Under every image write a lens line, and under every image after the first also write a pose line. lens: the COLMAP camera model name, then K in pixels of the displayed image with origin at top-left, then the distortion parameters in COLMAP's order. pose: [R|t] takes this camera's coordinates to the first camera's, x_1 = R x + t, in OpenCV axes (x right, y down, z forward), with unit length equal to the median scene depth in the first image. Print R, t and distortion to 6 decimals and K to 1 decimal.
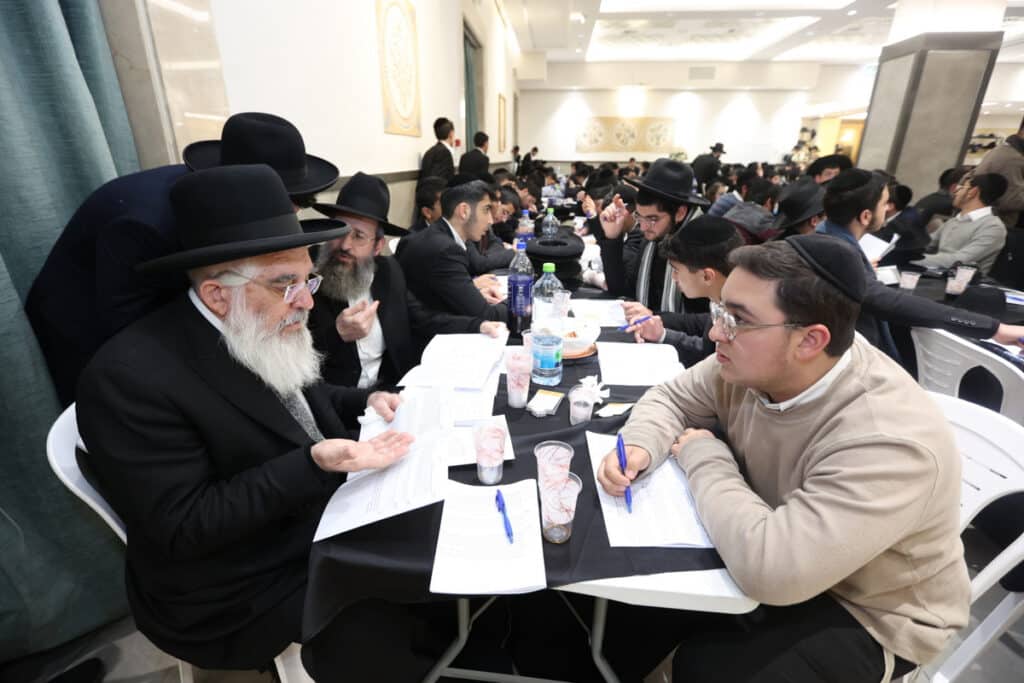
lens RADIAL K [[487.3, 0, 511.2], [0, 487.3, 345.0], [0, 0, 1]] dist [-0.004876, -0.000928]
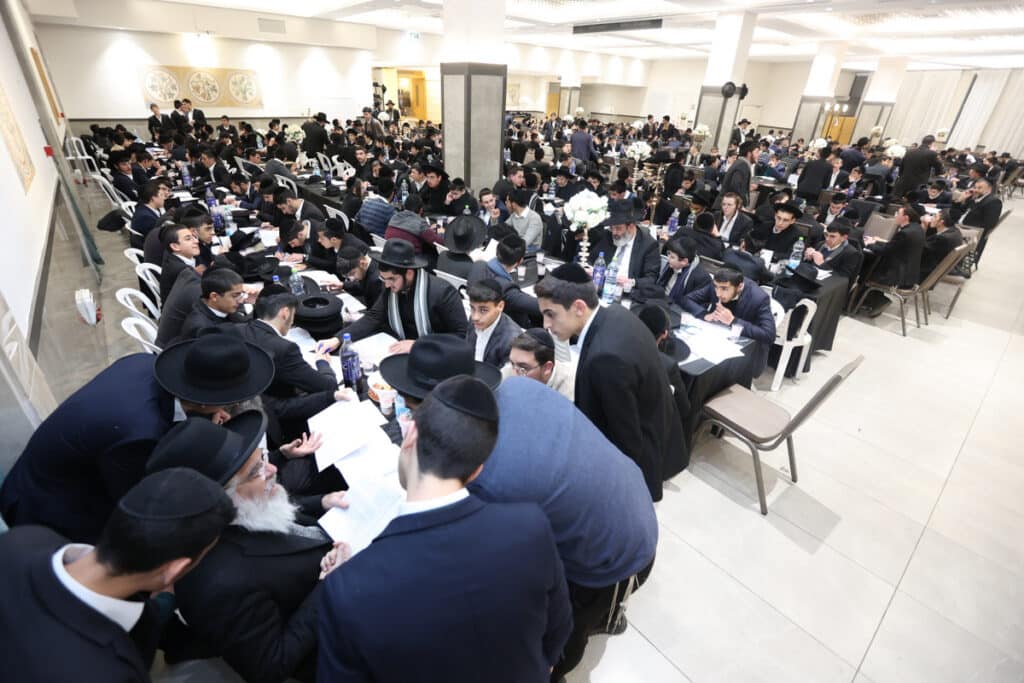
lens RADIAL K [[487.3, 0, 509.3], [0, 487.3, 342.9], [0, 0, 1]] dist [-0.004876, -0.000928]
pose [[0.705489, -0.310839, 0.636919, -0.090172], [0.213171, 0.950140, 0.227581, -0.065101], [-0.675902, -0.024783, 0.736574, -0.063738]]
